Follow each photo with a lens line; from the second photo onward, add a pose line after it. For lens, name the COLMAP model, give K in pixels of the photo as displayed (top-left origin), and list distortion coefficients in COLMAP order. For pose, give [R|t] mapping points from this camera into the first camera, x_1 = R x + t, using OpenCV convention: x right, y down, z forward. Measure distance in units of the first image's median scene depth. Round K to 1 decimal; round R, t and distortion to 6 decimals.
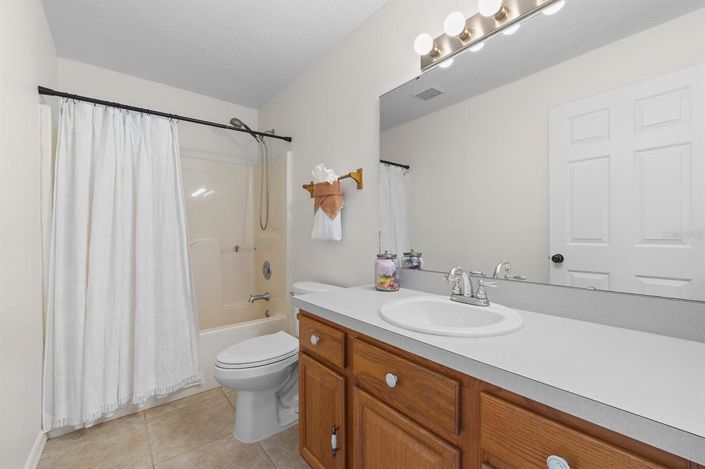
lens RADIAL K [[299.9, 0, 350.2], [0, 299.9, 233.1], [0, 0, 1]] dist [-0.002361, -0.000530]
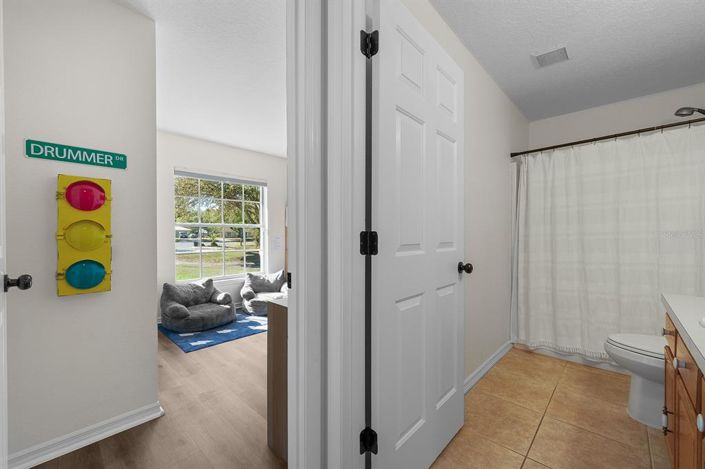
lens RADIAL K [[284.4, 0, 354.5], [0, 284.4, 235.1], [0, 0, 1]] dist [-0.000489, 0.000006]
pose [[0.144124, 0.012845, -0.989476, 0.546295], [-0.004745, 0.999913, 0.012289, -0.003778], [0.989548, 0.002924, 0.144173, -0.201219]]
